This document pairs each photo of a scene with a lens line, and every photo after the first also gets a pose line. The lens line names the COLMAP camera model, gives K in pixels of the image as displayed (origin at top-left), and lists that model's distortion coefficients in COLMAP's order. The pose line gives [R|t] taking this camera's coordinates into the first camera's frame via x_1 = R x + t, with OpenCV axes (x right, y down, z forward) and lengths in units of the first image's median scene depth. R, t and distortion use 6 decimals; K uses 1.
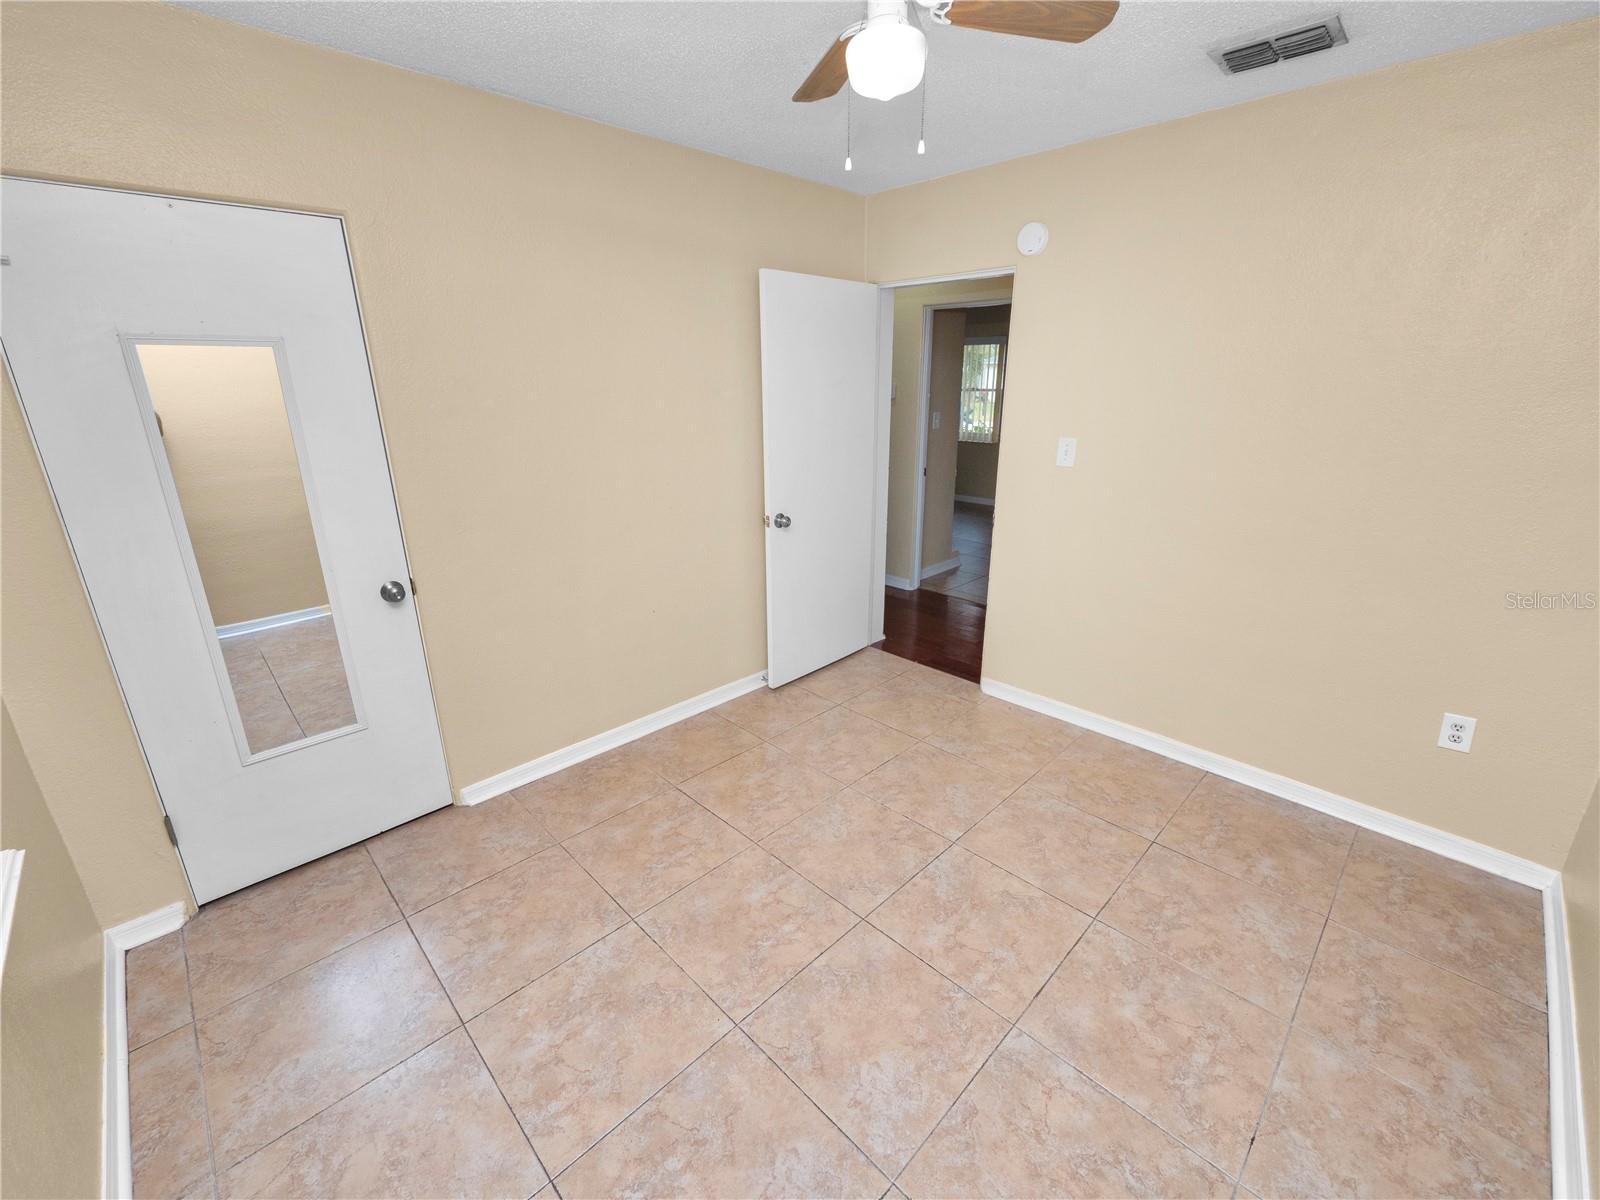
lens RADIAL K [[669.0, 0, 799.9], [0, 669.0, 596.7], [0, 0, 1]] dist [0.000742, 0.000043]
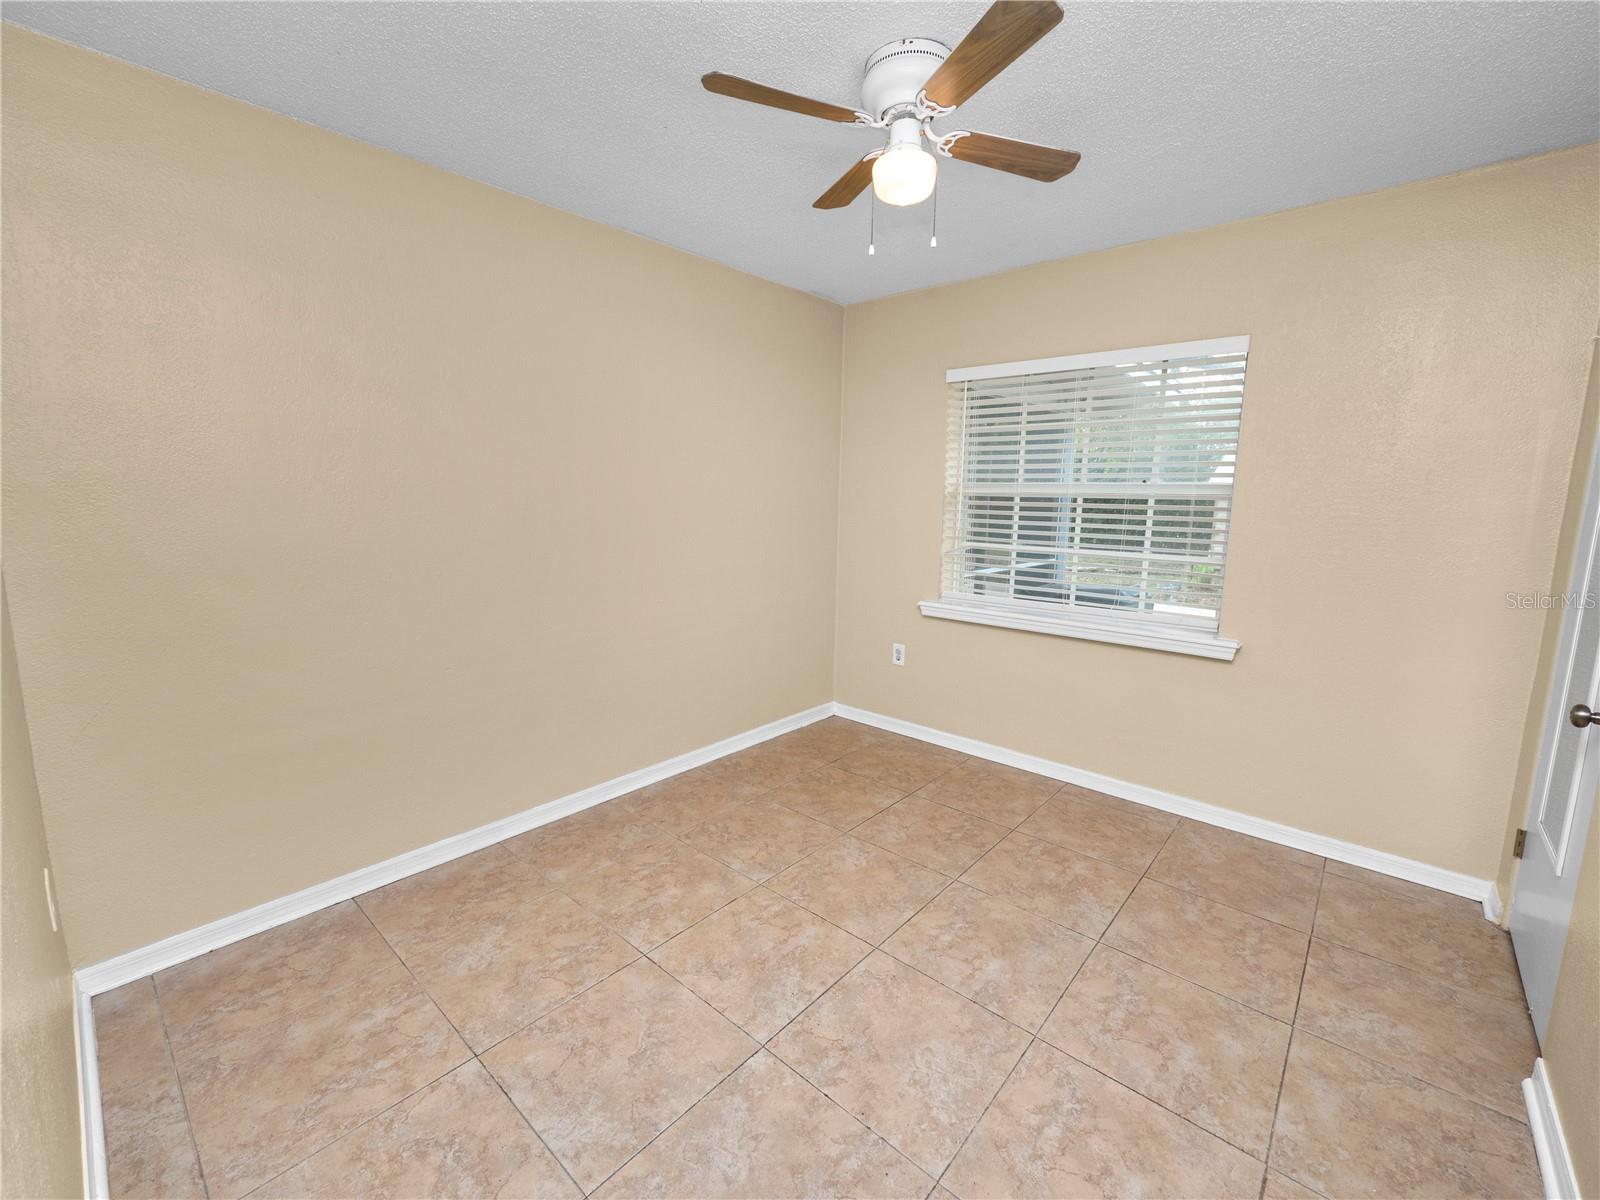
lens RADIAL K [[669.0, 0, 799.6], [0, 669.0, 596.3], [0, 0, 1]] dist [0.000742, 0.000043]
pose [[-0.997594, 0.002707, -0.069281, 0.263471], [-0.029258, 0.889472, 0.456052, -0.422311], [0.062858, 0.456982, -0.887252, 1.555734]]
